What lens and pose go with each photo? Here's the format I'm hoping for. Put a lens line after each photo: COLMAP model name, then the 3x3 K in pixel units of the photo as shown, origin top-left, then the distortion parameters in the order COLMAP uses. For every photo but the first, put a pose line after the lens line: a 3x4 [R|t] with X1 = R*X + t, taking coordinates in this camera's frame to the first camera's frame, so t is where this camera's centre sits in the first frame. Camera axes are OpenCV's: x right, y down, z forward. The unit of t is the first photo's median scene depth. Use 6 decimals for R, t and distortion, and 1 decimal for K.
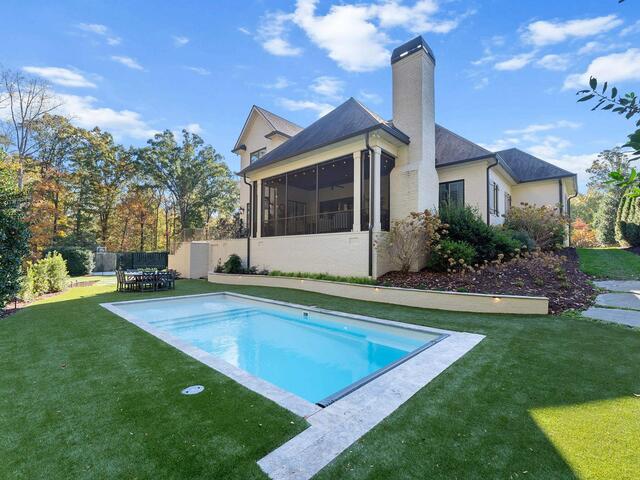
lens RADIAL K [[294.1, 0, 320.0], [0, 294.1, 240.0], [0, 0, 1]] dist [-0.000891, -0.000397]
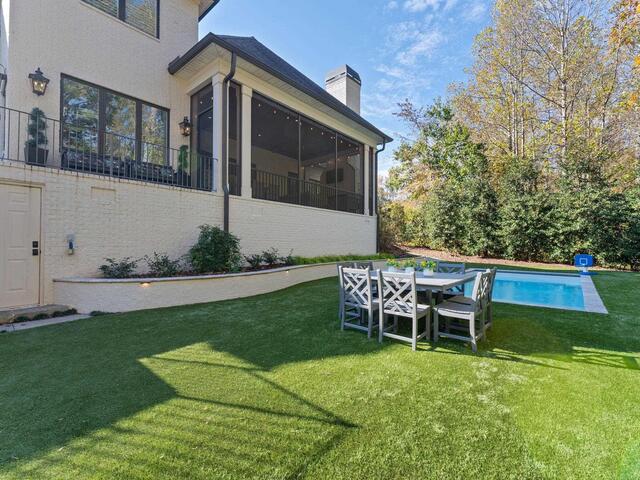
lens RADIAL K [[294.1, 0, 320.0], [0, 294.1, 240.0], [0, 0, 1]] dist [-0.000891, -0.000397]
pose [[-0.030529, 0.010485, 0.999479, -0.814876], [-0.056348, 0.998337, -0.012194, 0.073570], [-0.997944, -0.056691, -0.029887, 0.978989]]
